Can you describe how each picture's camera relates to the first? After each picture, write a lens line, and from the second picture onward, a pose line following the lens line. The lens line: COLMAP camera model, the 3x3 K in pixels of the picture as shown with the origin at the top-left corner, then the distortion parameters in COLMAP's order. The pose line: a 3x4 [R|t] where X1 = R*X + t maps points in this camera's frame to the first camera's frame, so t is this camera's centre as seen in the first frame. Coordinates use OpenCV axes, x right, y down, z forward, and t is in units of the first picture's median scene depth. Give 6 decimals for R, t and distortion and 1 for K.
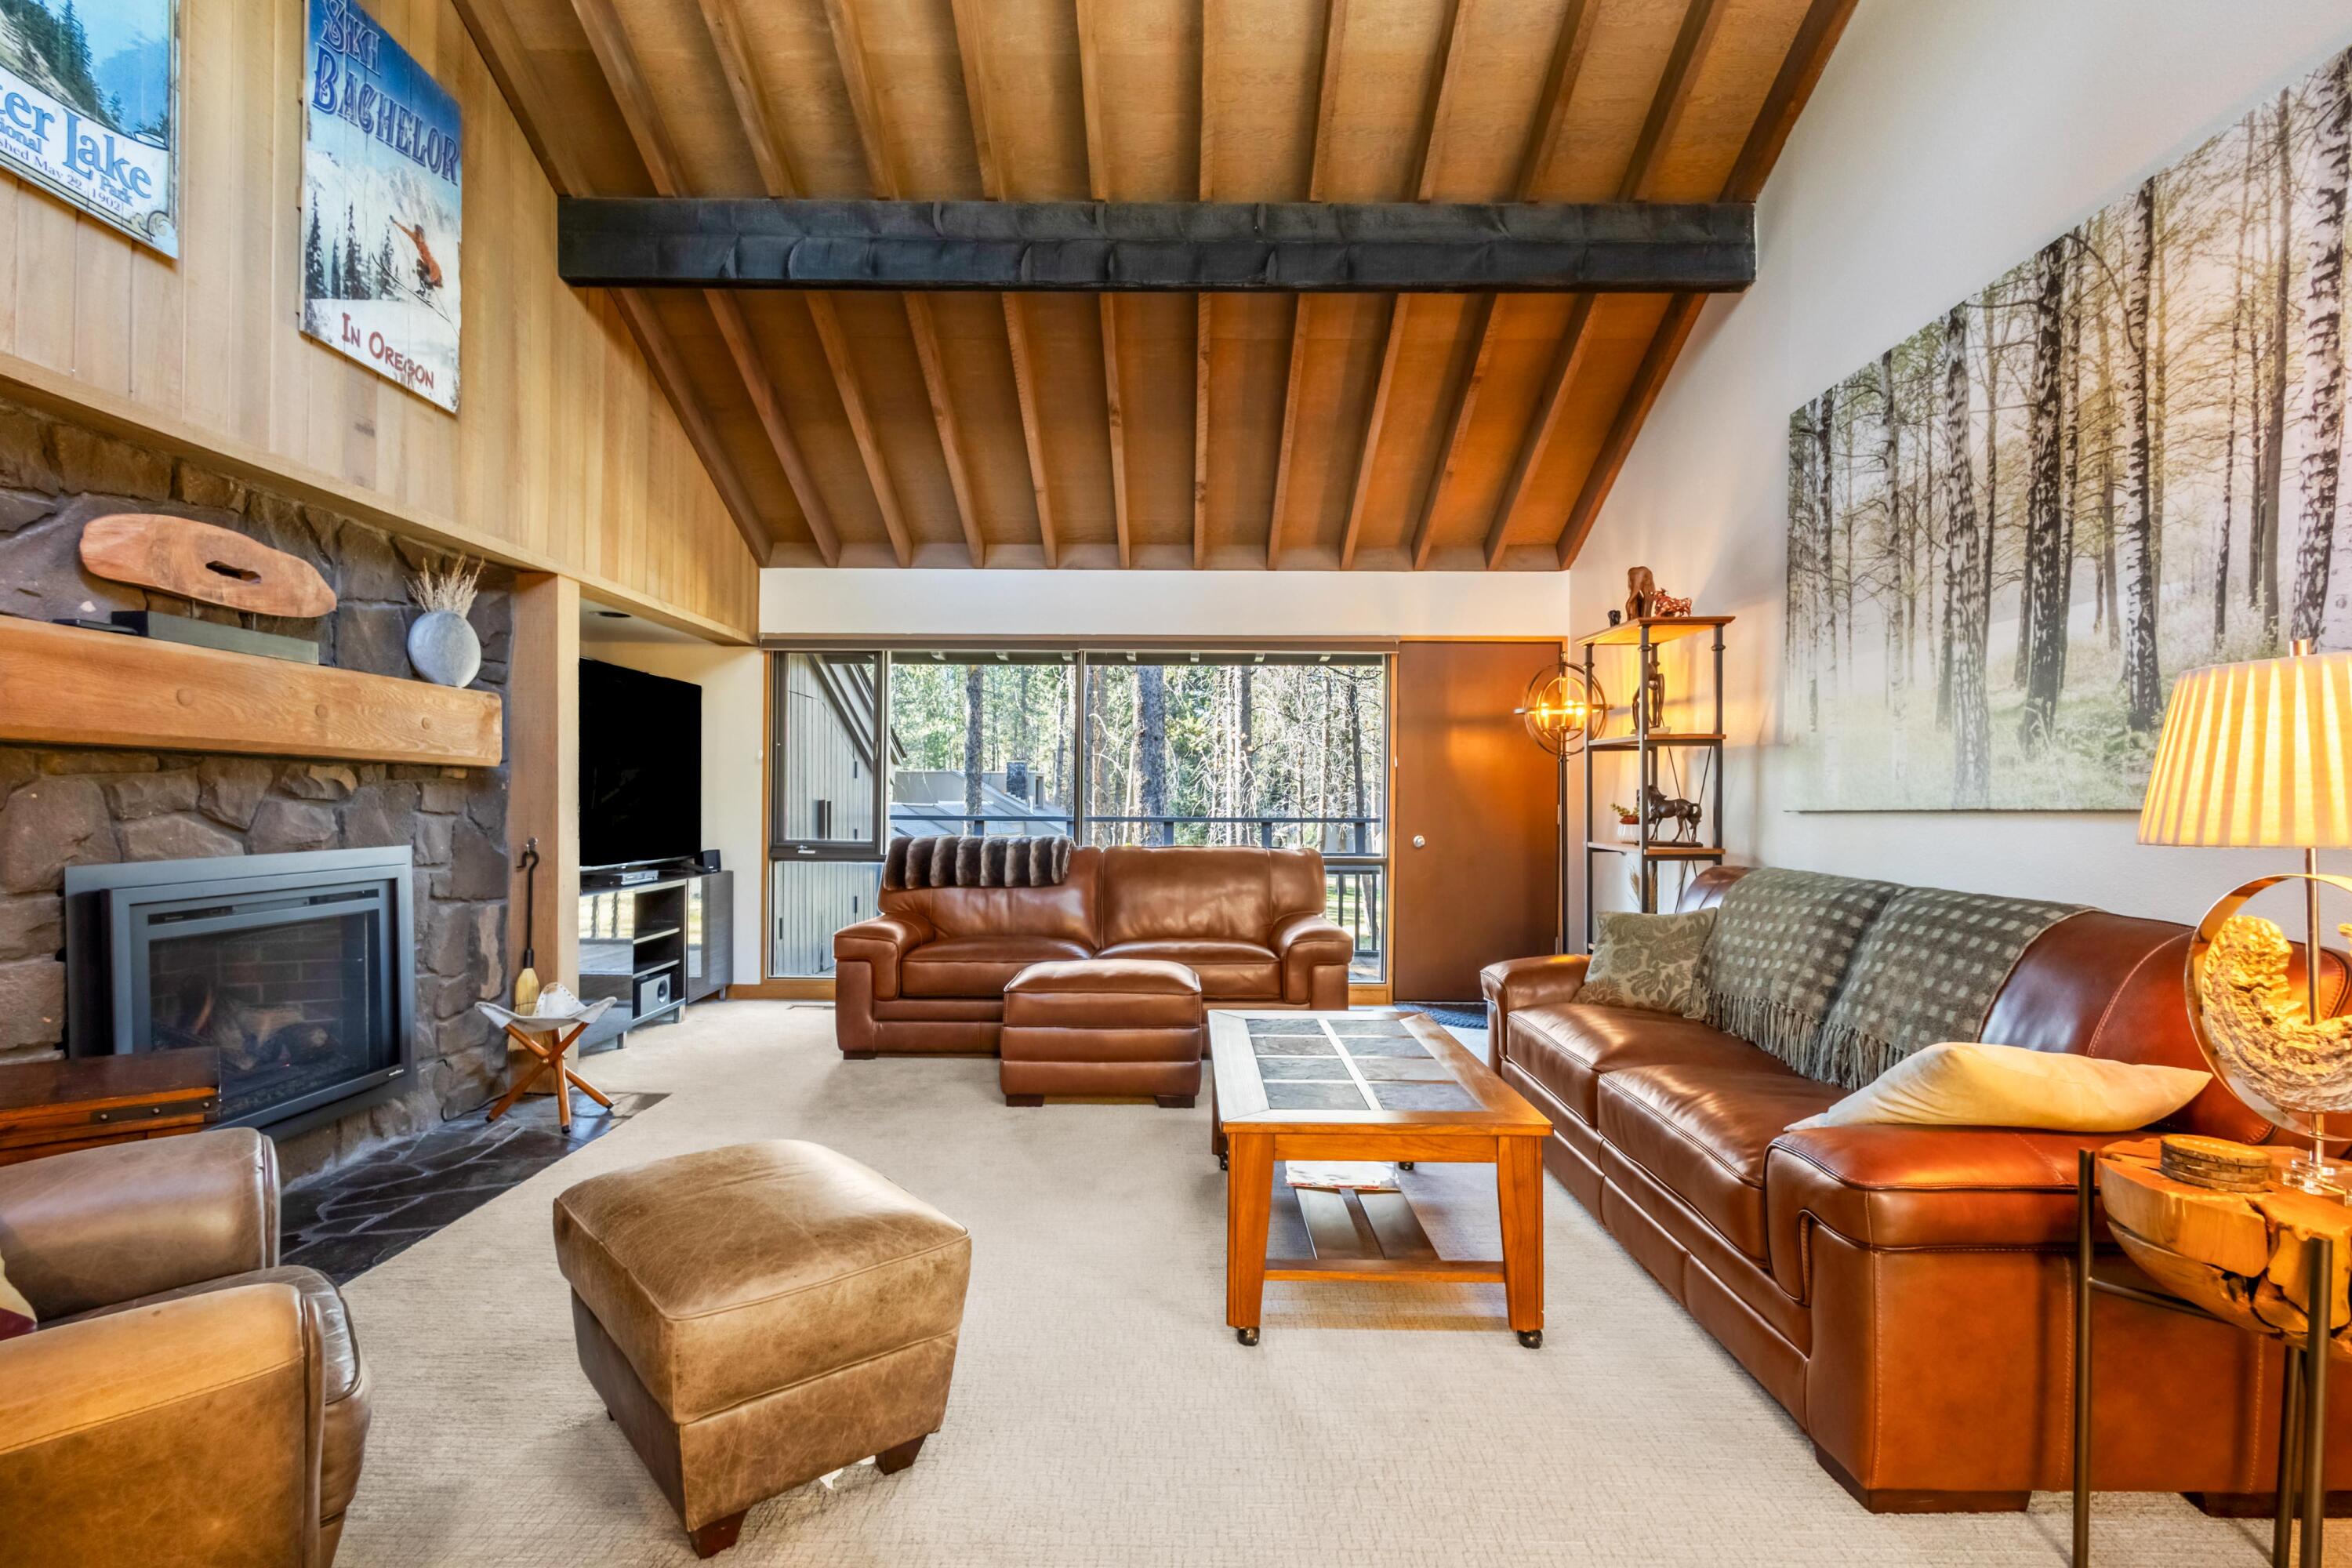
lens RADIAL K [[1083.5, 0, 1178.2], [0, 1083.5, 804.5], [0, 0, 1]] dist [0.014428, -0.004940]
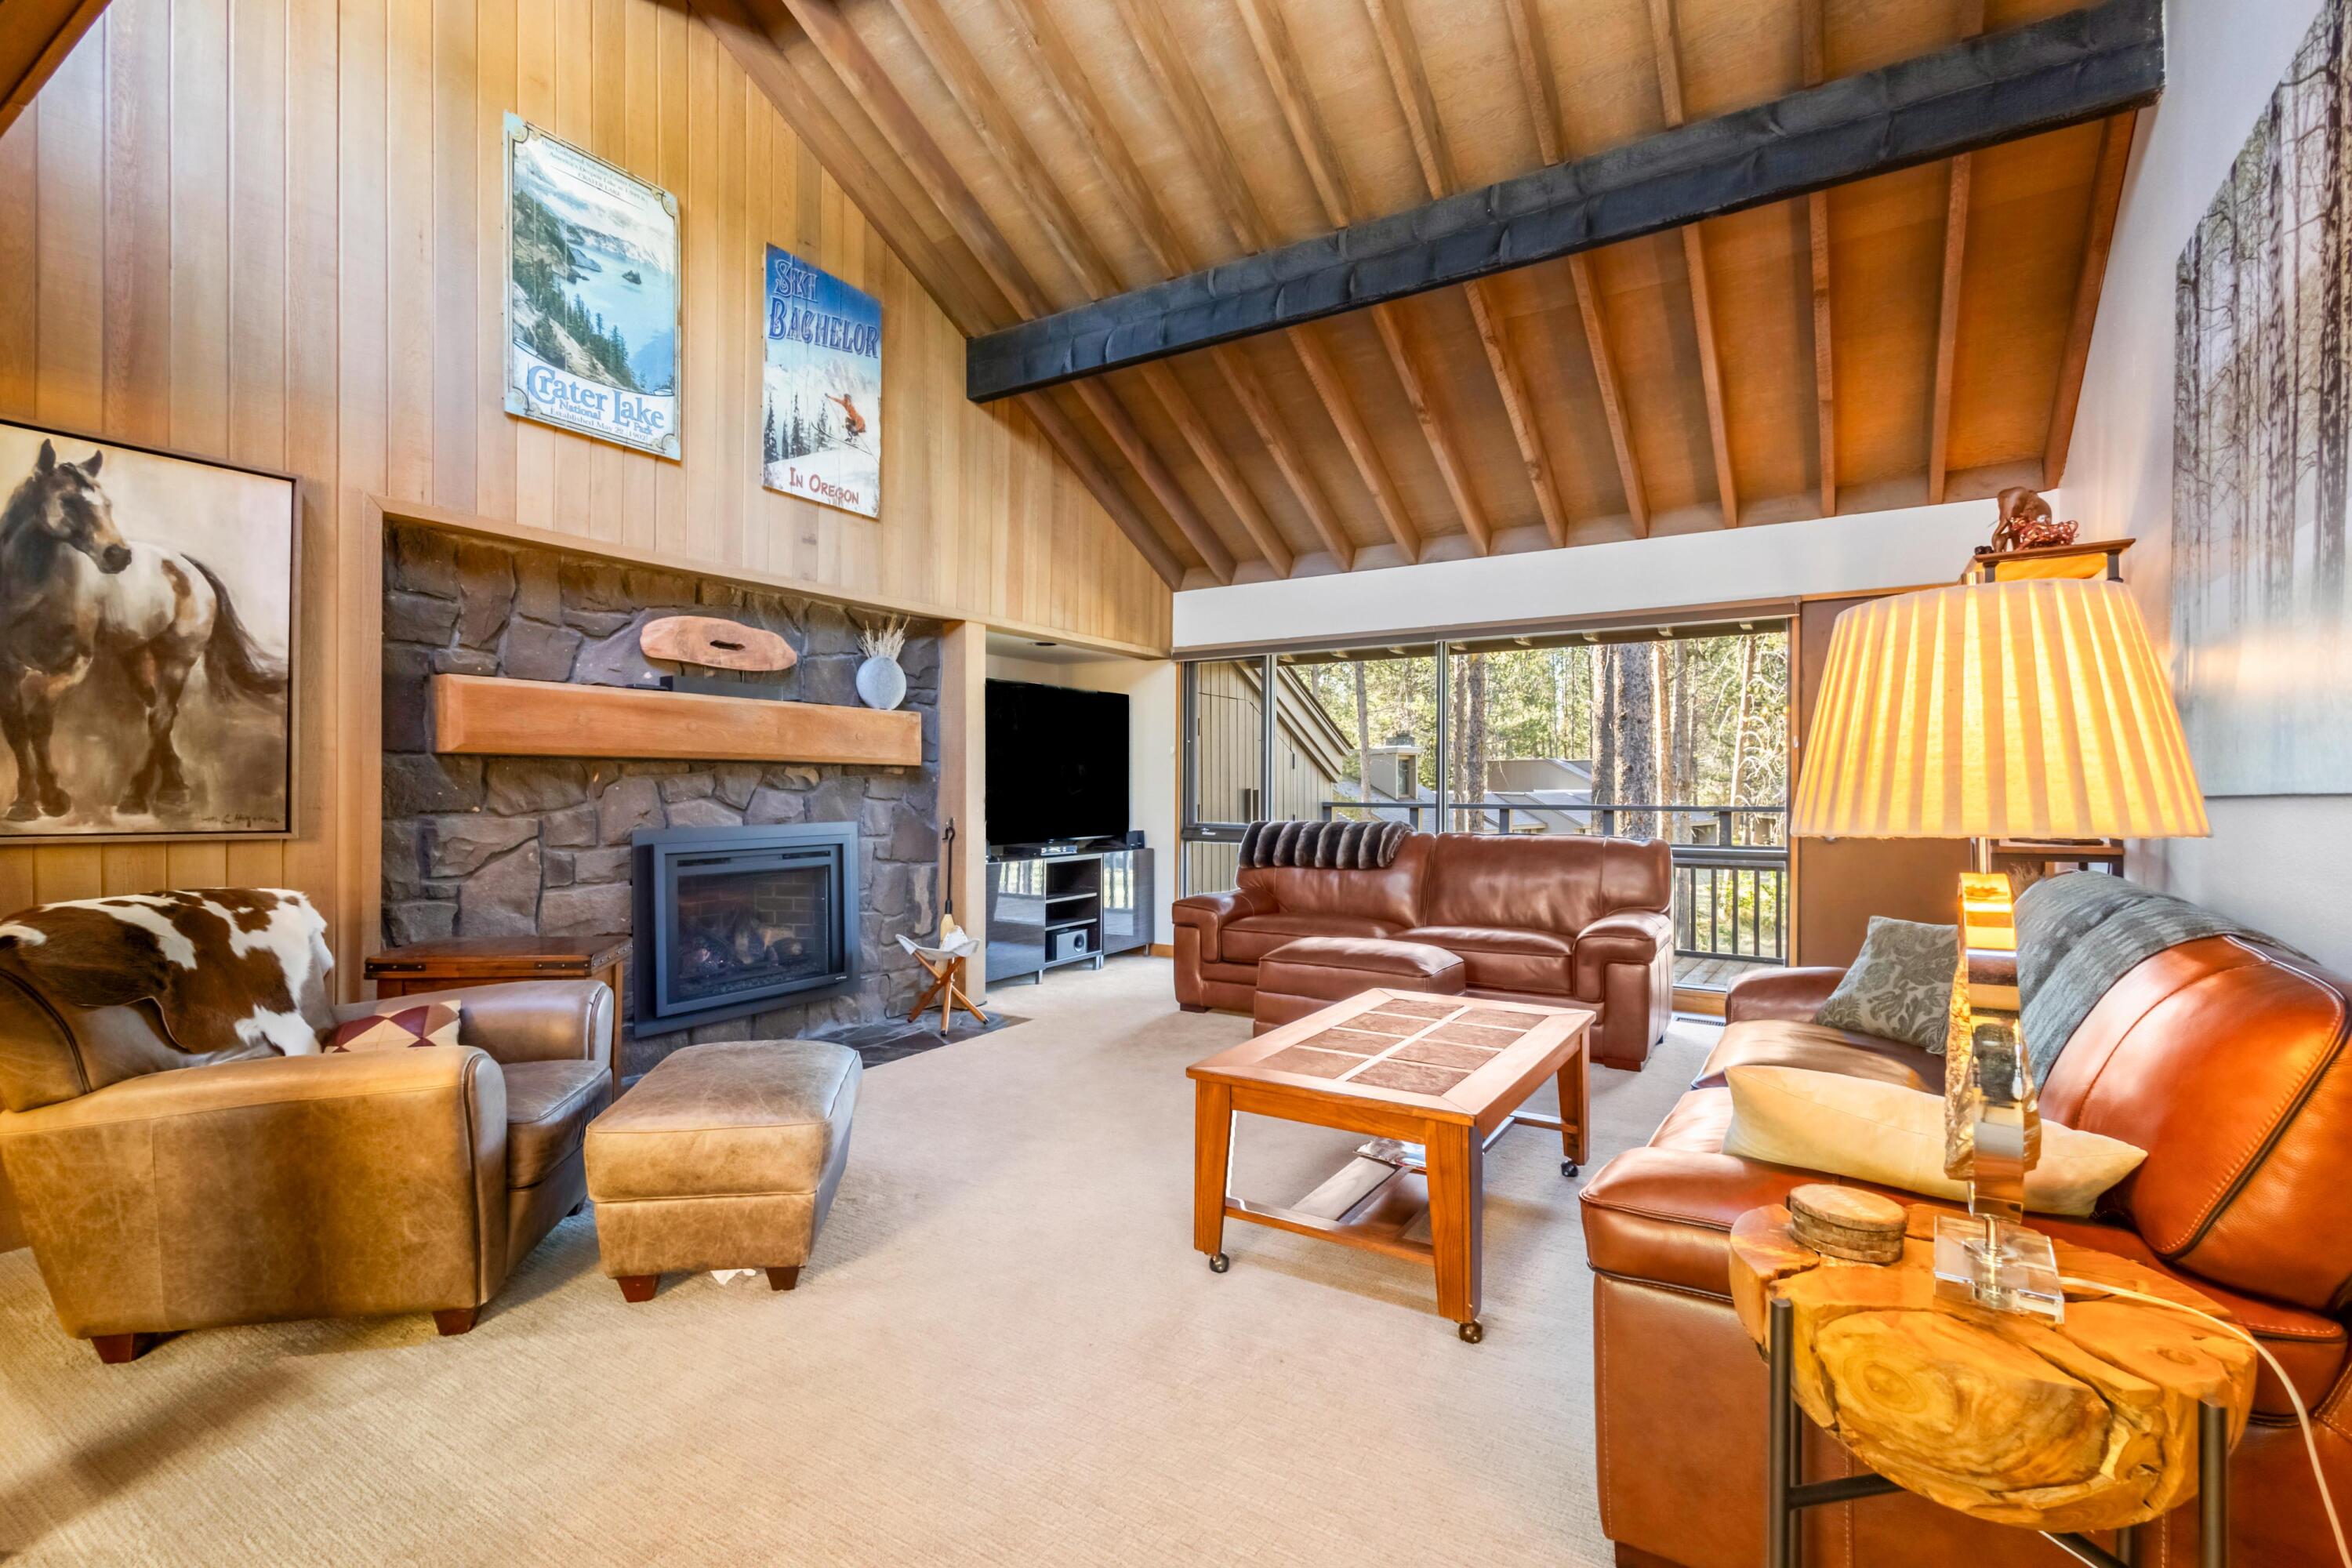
lens RADIAL K [[1083.5, 0, 1197.6], [0, 1083.5, 783.2], [0, 0, 1]] dist [0.014428, -0.004940]
pose [[0.849273, -0.007531, -0.527900, 0.382356], [0.002877, 0.999949, -0.009636, 0.001898], [0.527946, 0.006665, 0.849252, 0.019270]]
